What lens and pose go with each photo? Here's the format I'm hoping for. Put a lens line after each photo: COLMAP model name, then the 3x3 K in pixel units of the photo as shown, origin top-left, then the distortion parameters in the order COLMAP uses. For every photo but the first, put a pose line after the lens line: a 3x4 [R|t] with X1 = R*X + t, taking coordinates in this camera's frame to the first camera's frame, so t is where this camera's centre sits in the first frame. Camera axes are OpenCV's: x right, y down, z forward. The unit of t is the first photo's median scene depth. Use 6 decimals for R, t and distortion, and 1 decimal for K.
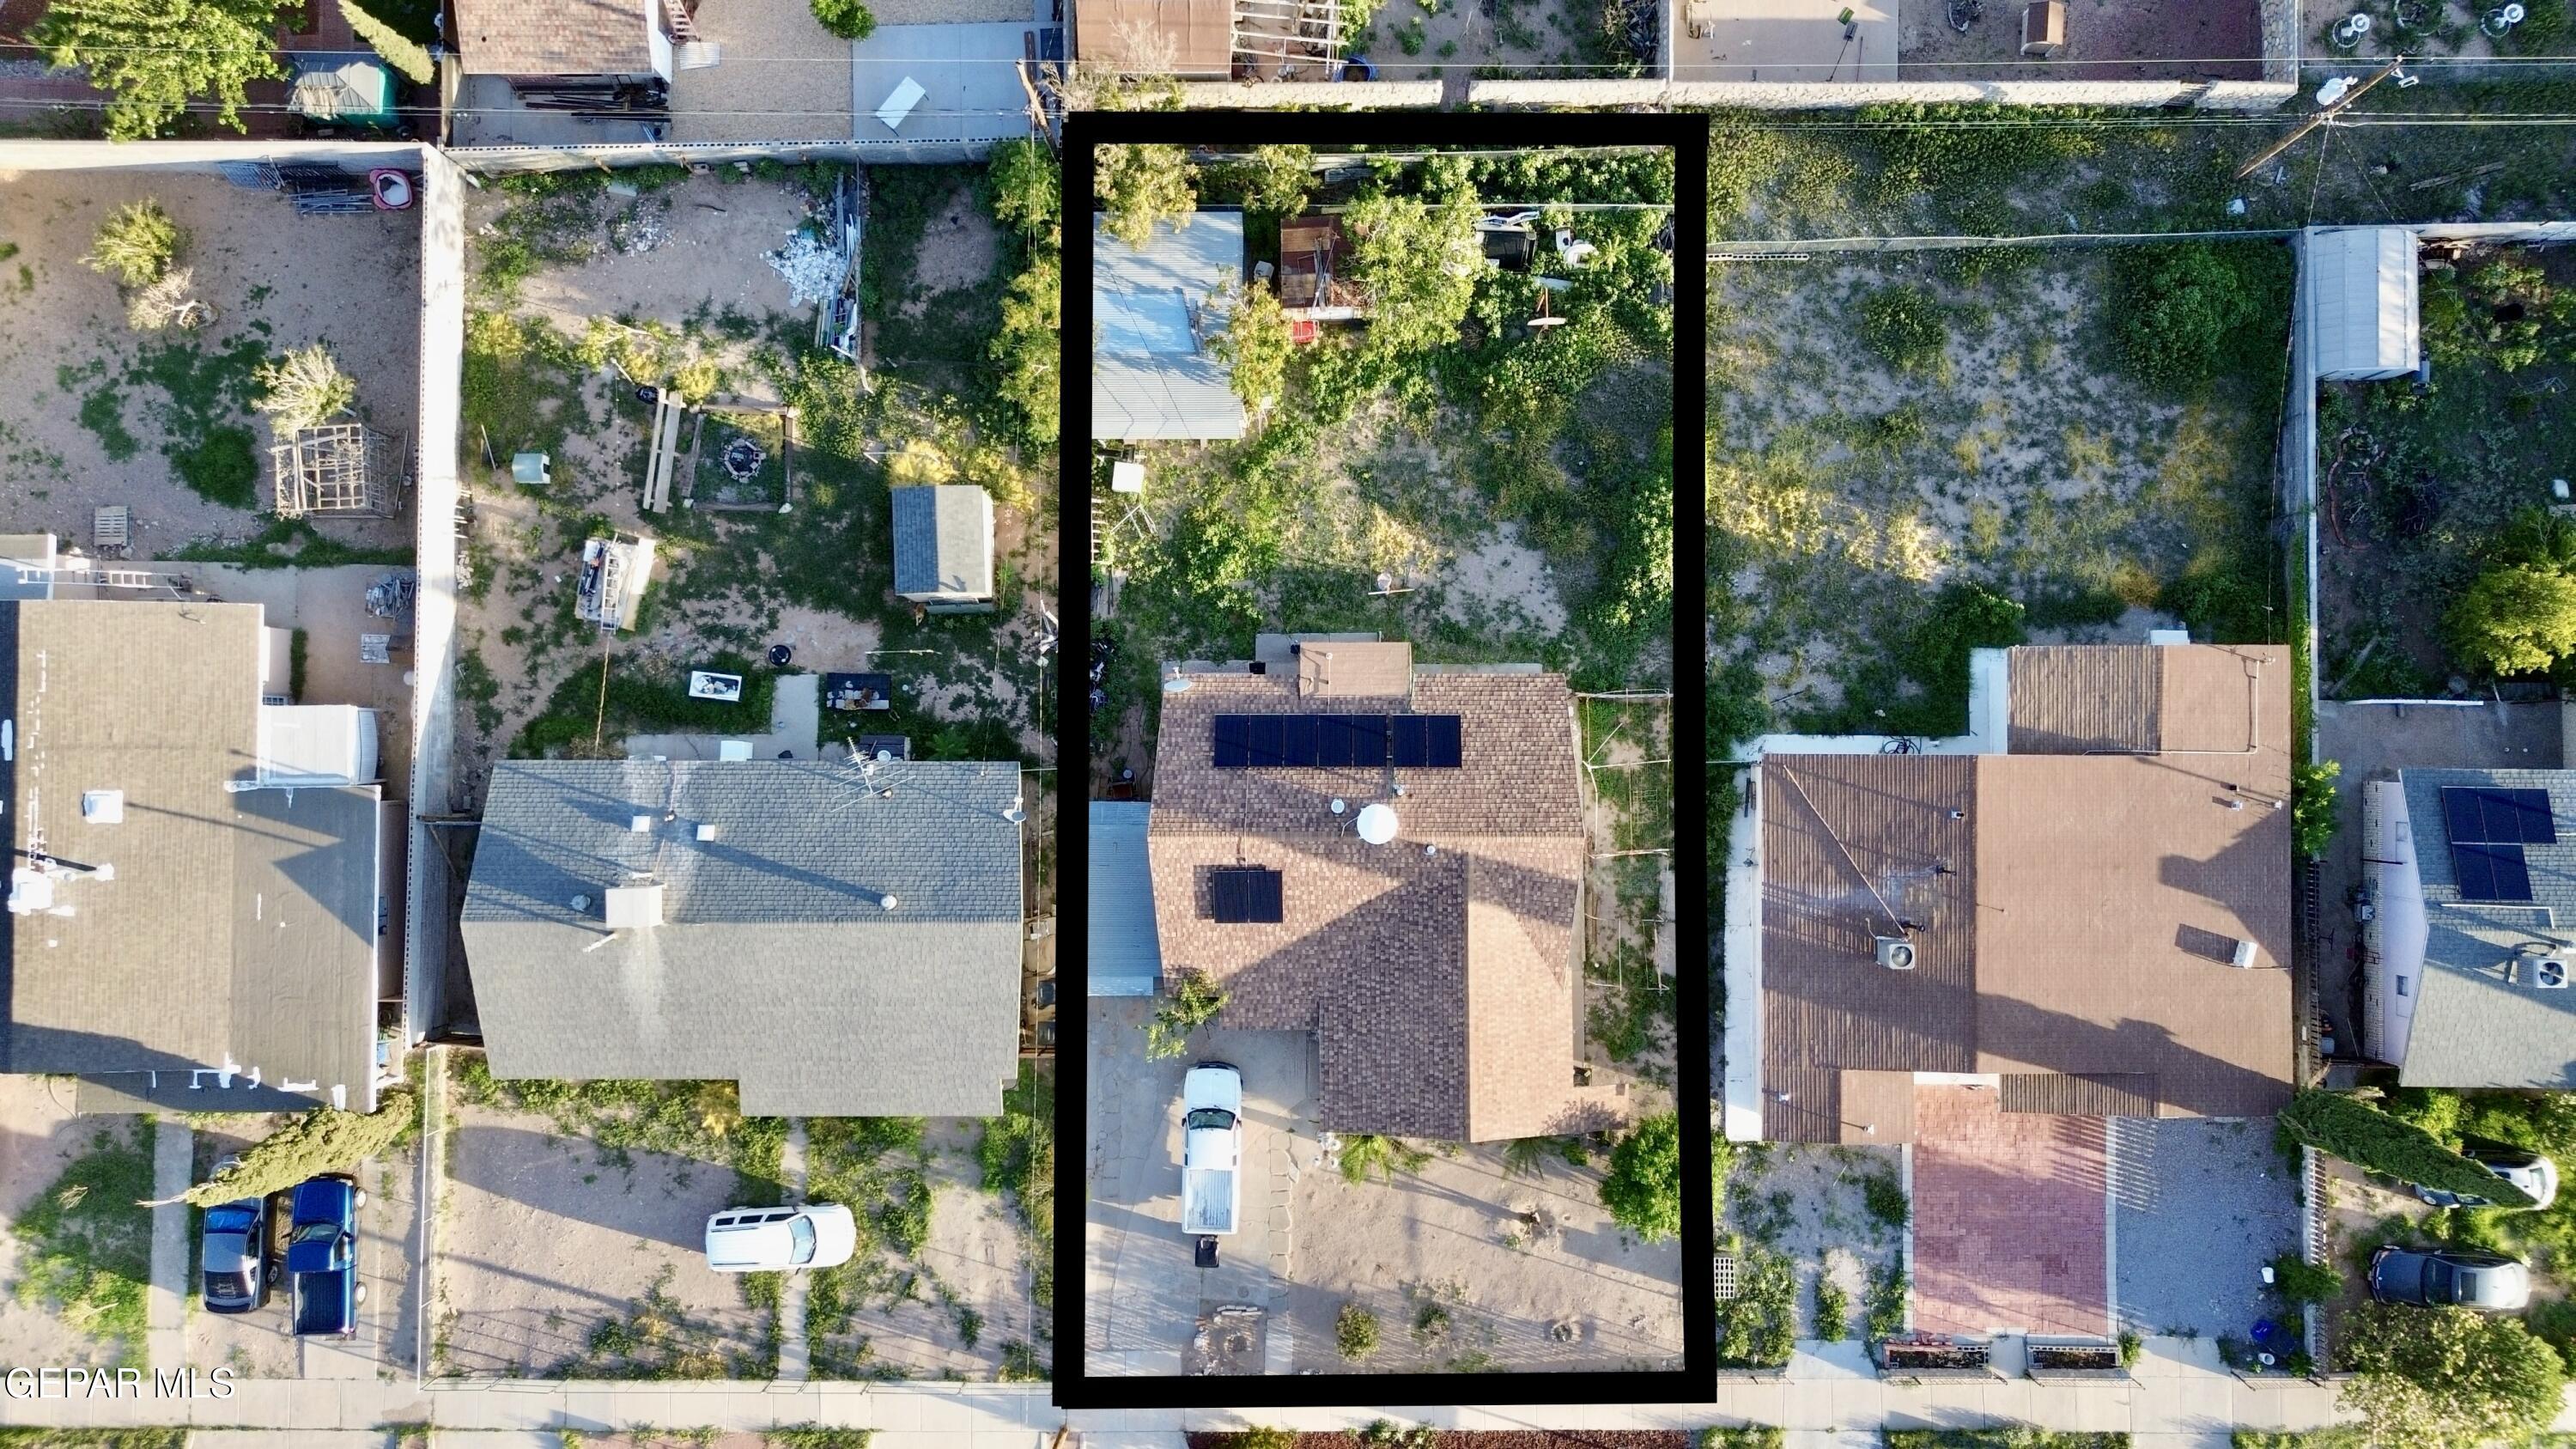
lens RADIAL K [[1836.4, 0, 1272.6], [0, 1836.4, 727.7], [0, 0, 1]] dist [0.062301, -0.057663]
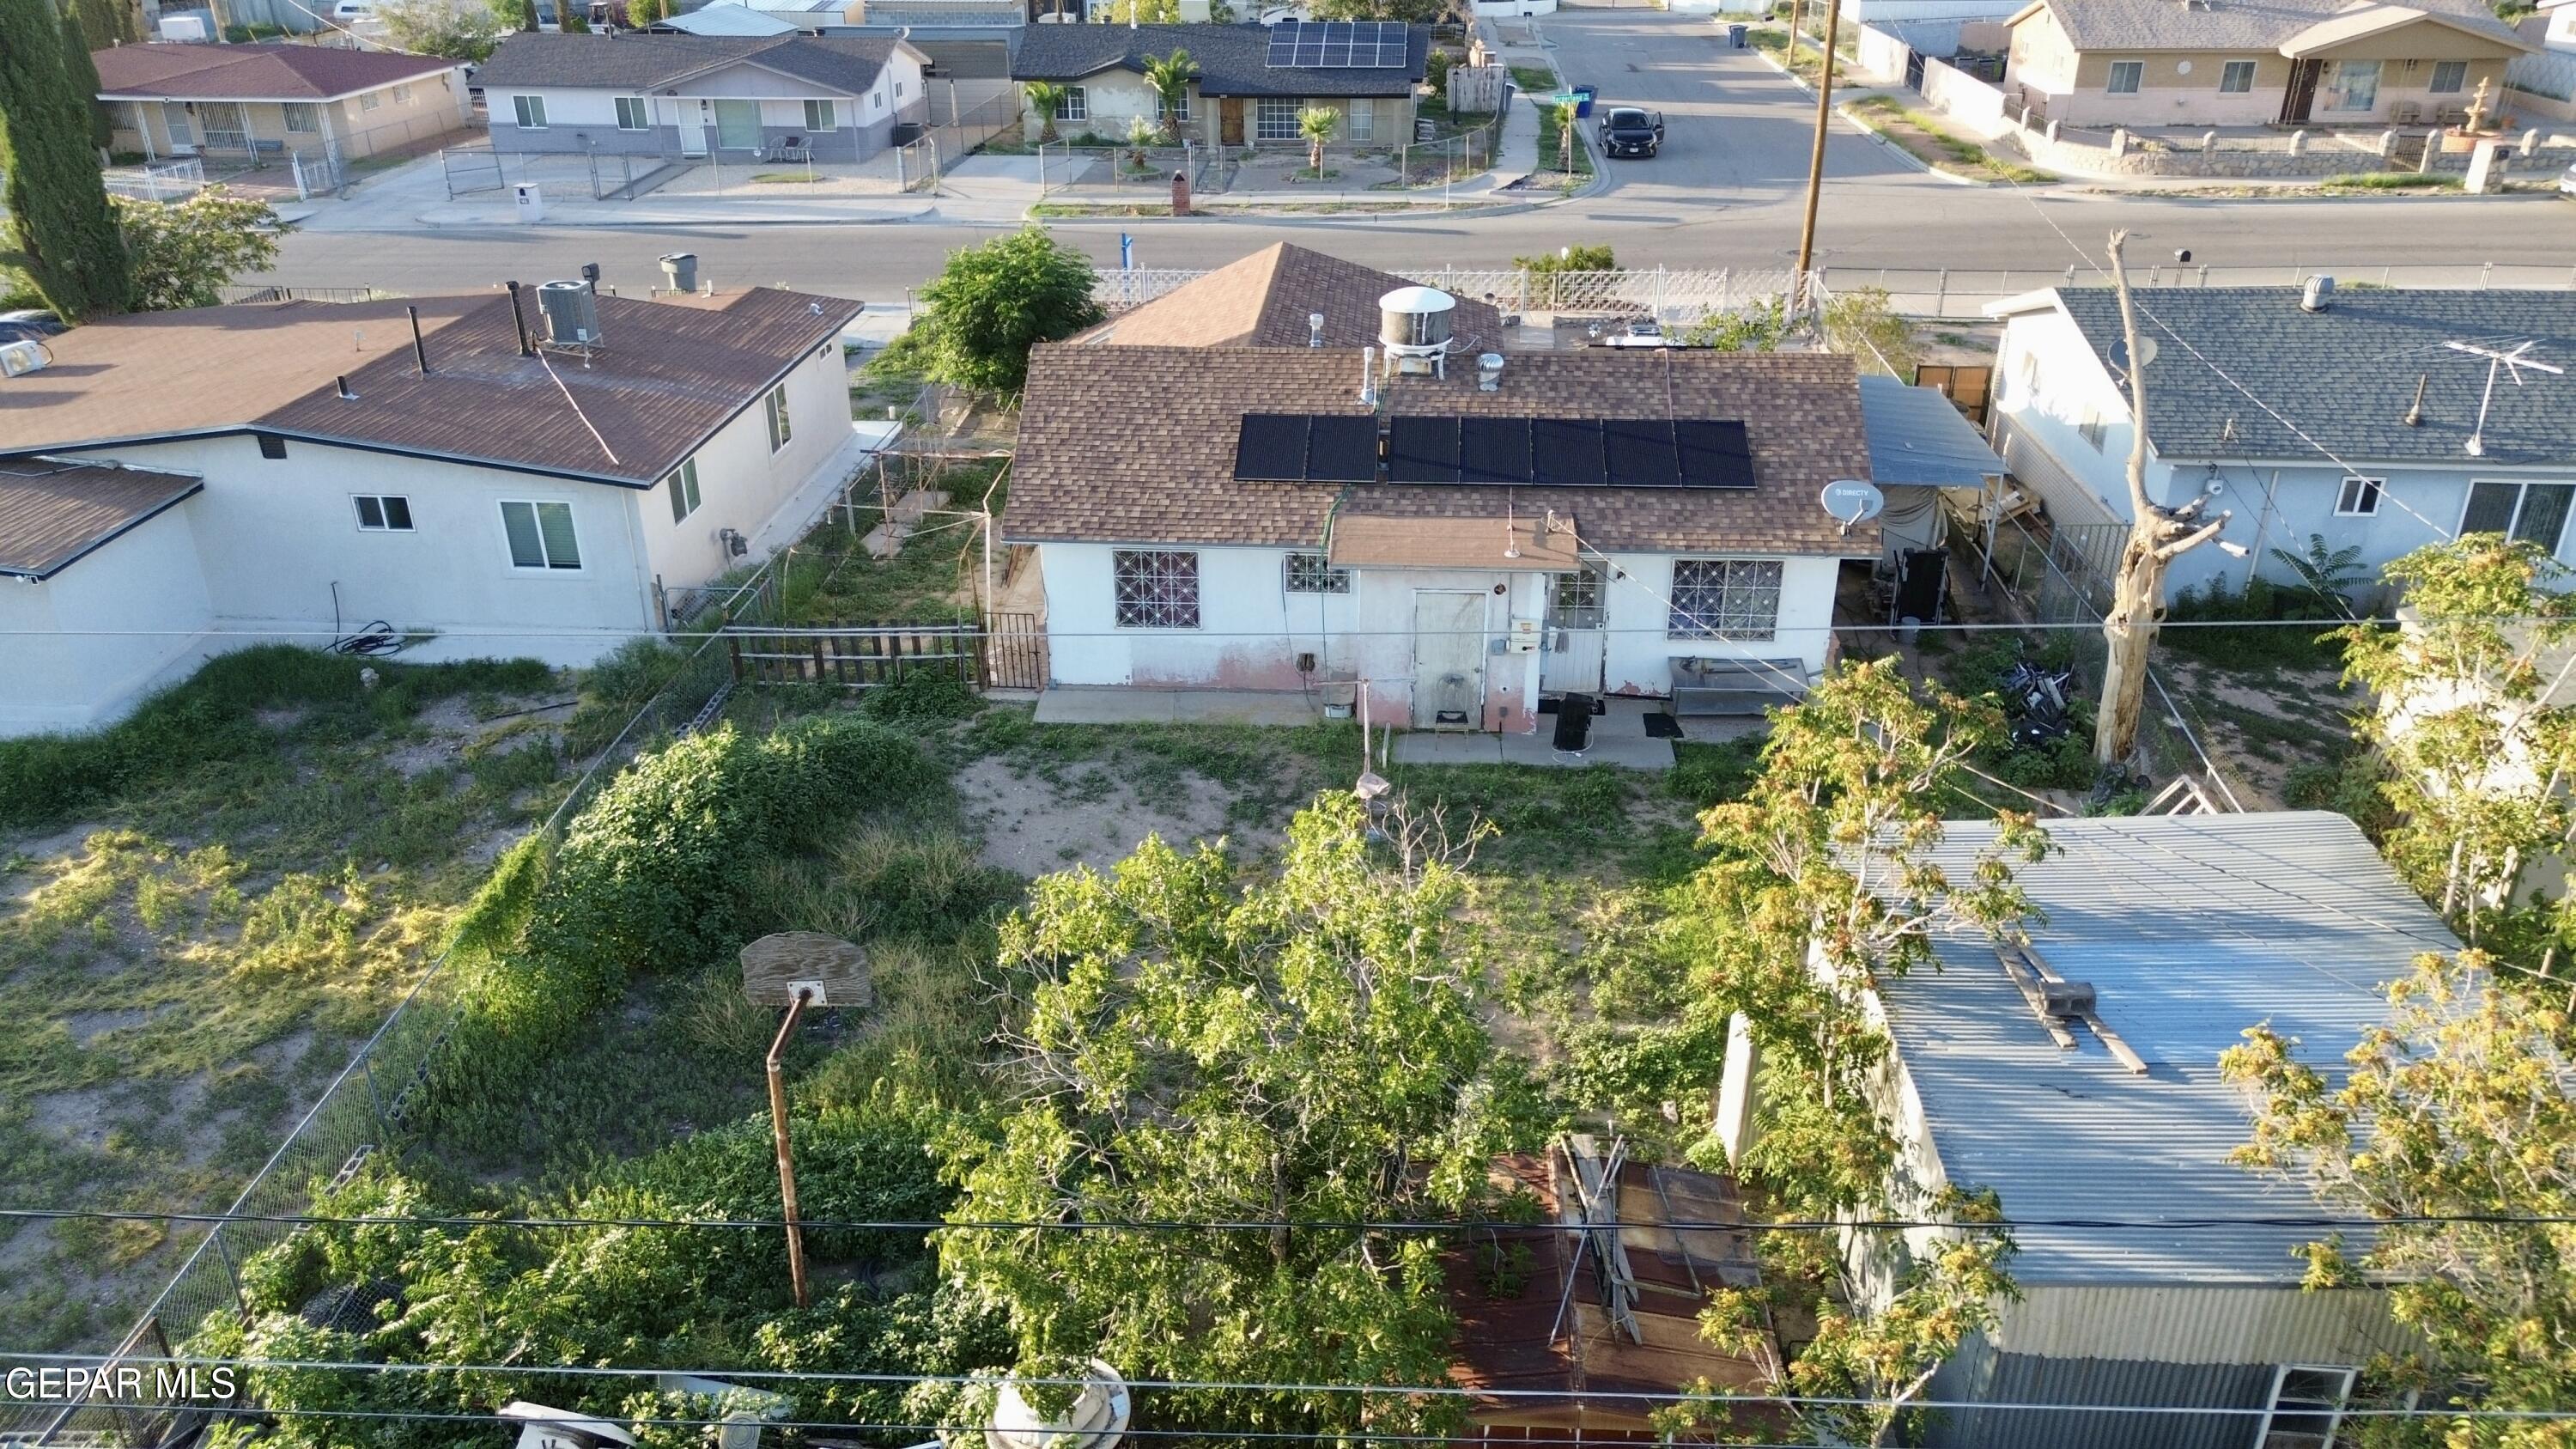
lens RADIAL K [[1836.4, 0, 1284.9], [0, 1836.4, 730.1], [0, 0, 1]] dist [0.062301, -0.057663]
pose [[-0.997528, -0.003370, 0.070185, 0.052548], [0.064819, -0.429732, 0.900627, -0.444119], [0.027126, 0.902950, 0.428889, 0.817238]]
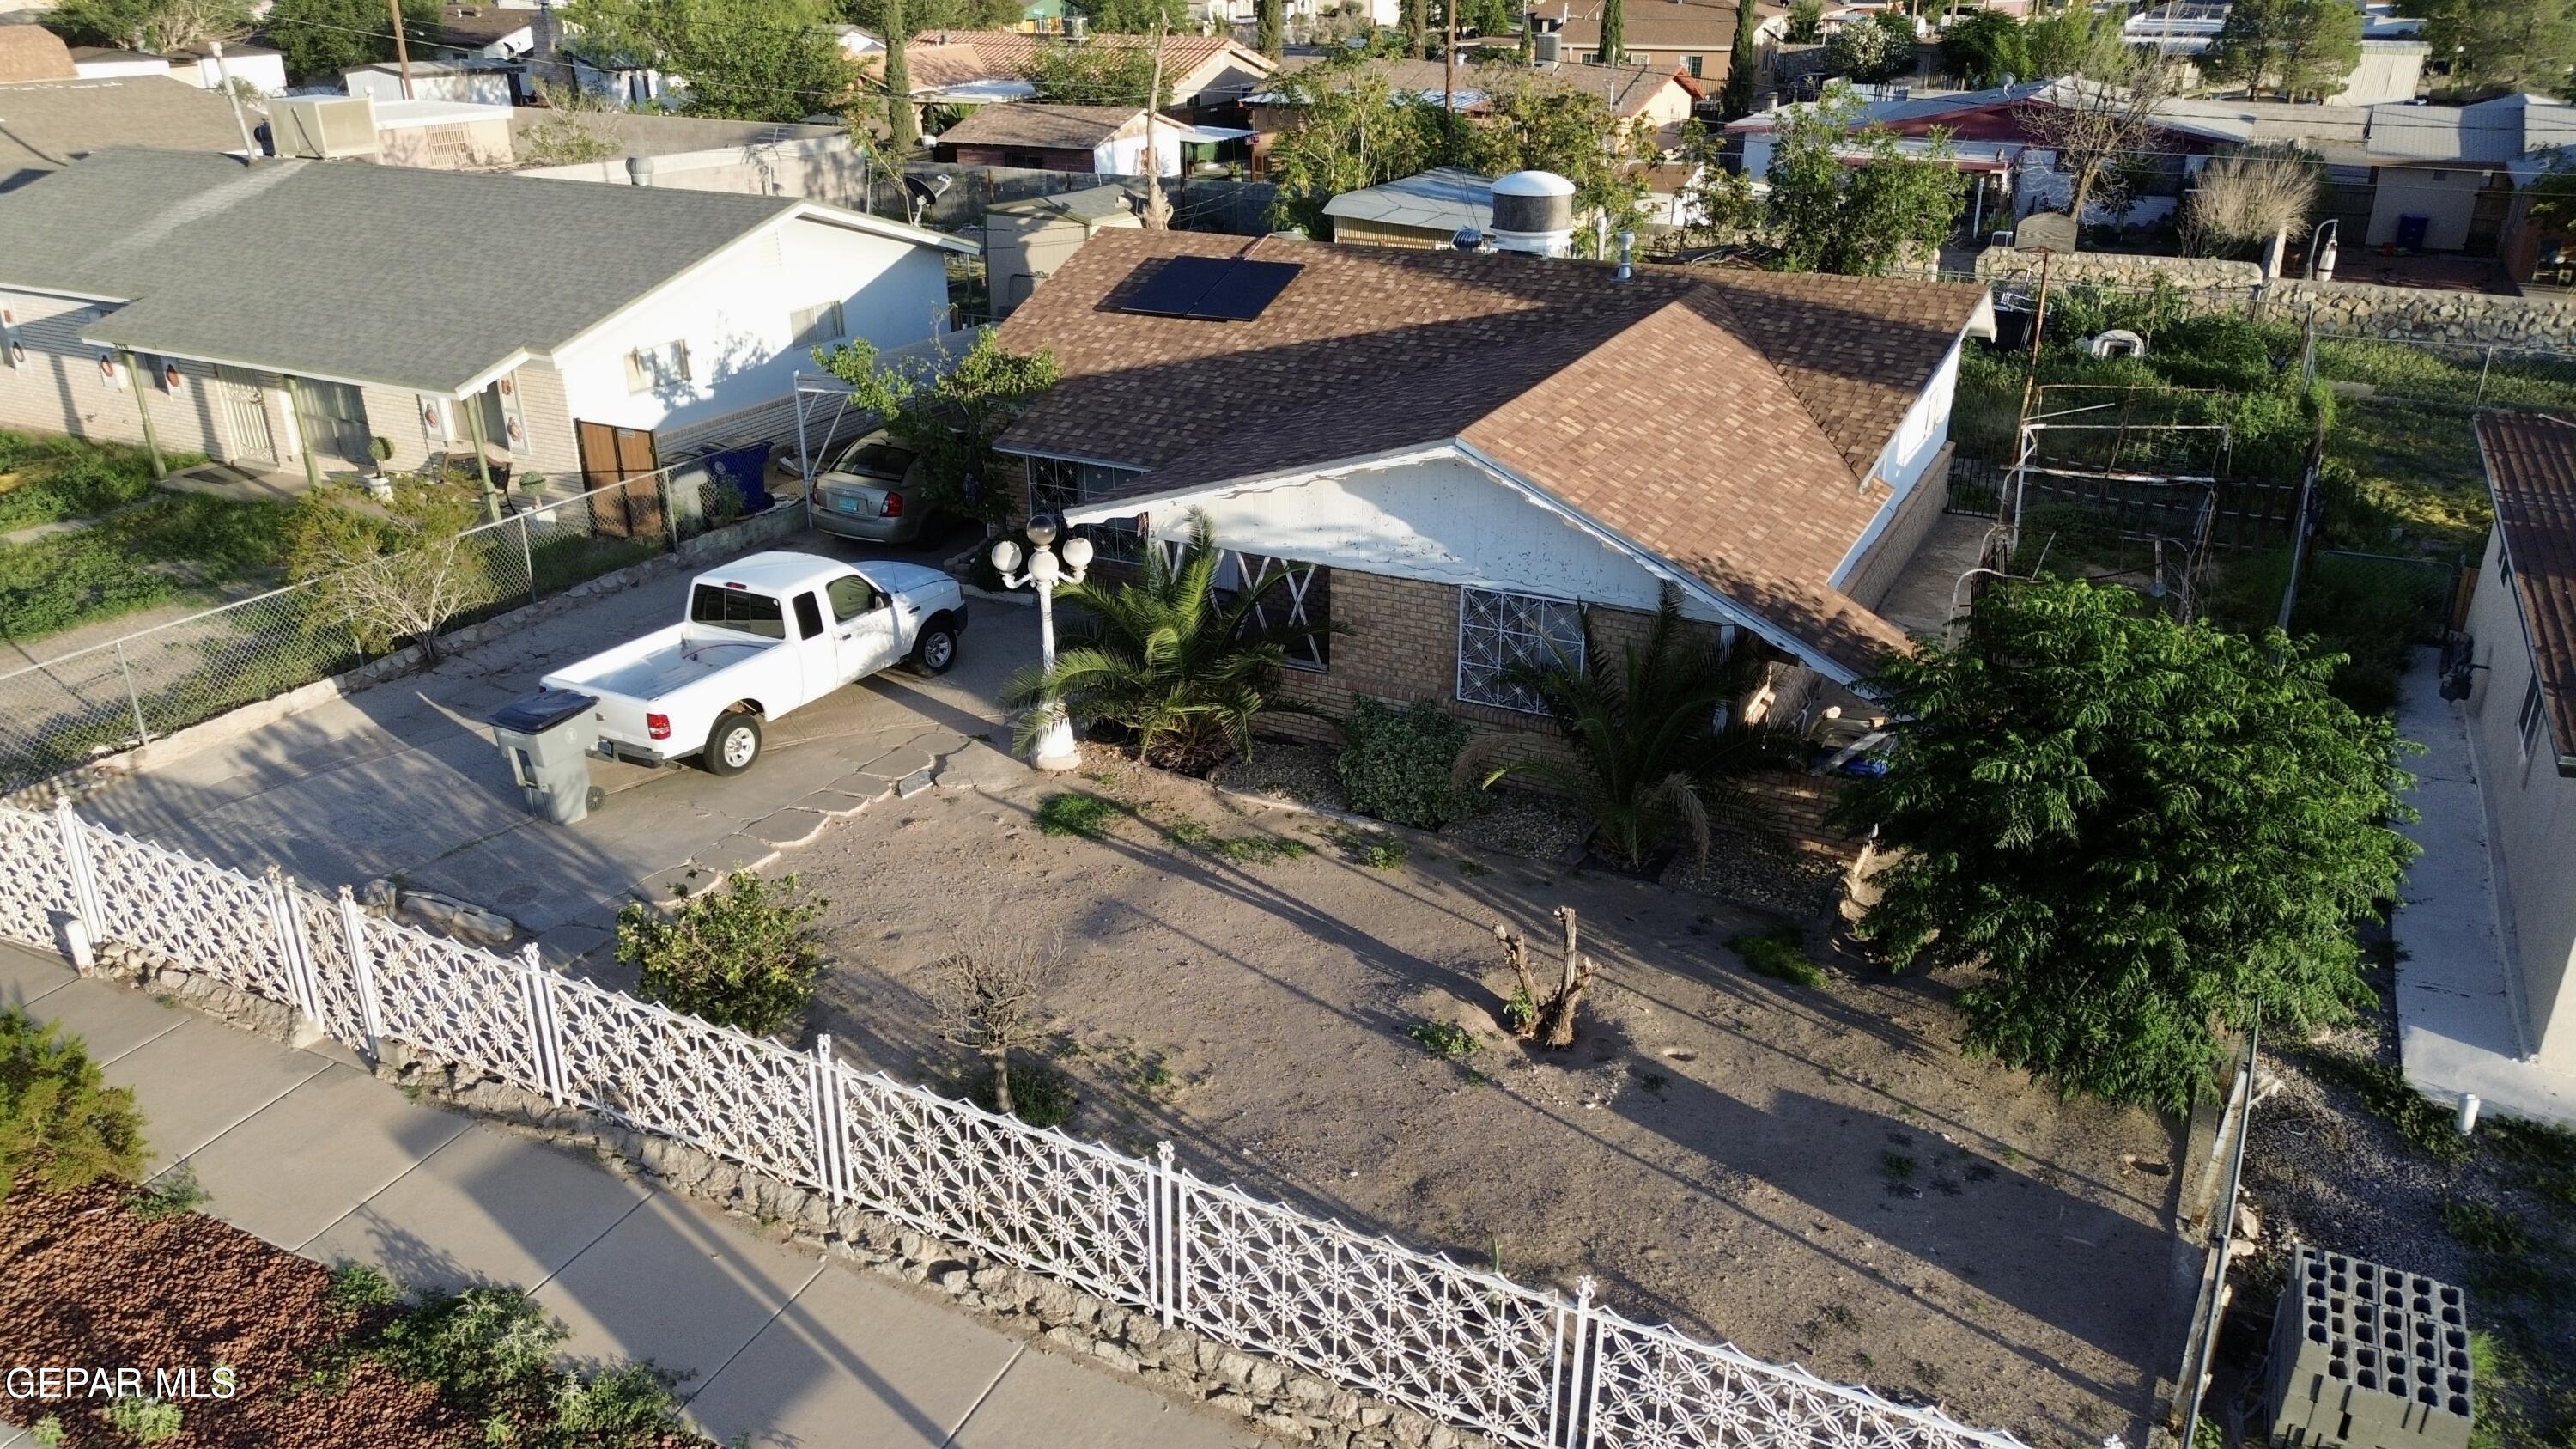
lens RADIAL K [[1836.4, 0, 1287.2], [0, 1836.4, 714.6], [0, 0, 1]] dist [0.062301, -0.057663]
pose [[0.888598, 0.196875, -0.414288, 0.206035], [-0.458556, 0.359648, -0.812637, 0.474866], [-0.010989, 0.912082, 0.409861, 0.852976]]
